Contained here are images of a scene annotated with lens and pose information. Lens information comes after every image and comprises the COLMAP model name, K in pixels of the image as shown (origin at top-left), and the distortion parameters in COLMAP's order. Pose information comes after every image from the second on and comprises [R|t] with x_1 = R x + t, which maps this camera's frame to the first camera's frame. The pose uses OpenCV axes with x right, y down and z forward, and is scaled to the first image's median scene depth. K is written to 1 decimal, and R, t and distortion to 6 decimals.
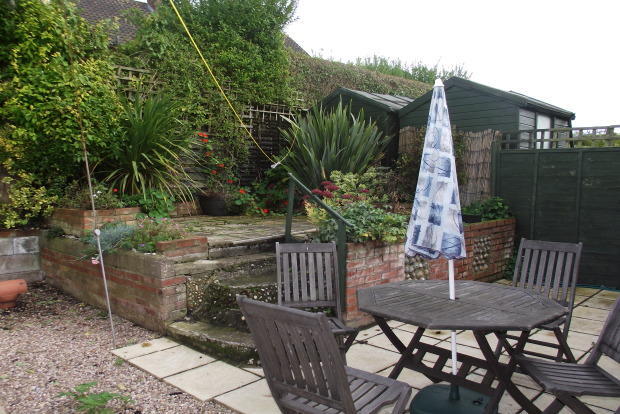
lens RADIAL K [[510.5, 0, 309.4], [0, 510.5, 204.2], [0, 0, 1]] dist [0.003872, 0.004748]
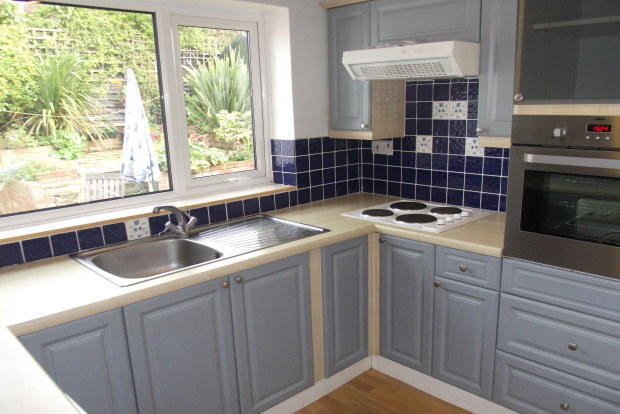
lens RADIAL K [[510.5, 0, 310.9], [0, 510.5, 209.4], [0, 0, 1]] dist [0.003872, 0.004748]
pose [[0.998414, -0.016821, -0.053724, 0.339783], [0.025119, 0.987163, 0.157729, -0.019975], [0.050381, -0.158828, 0.986020, -0.230544]]
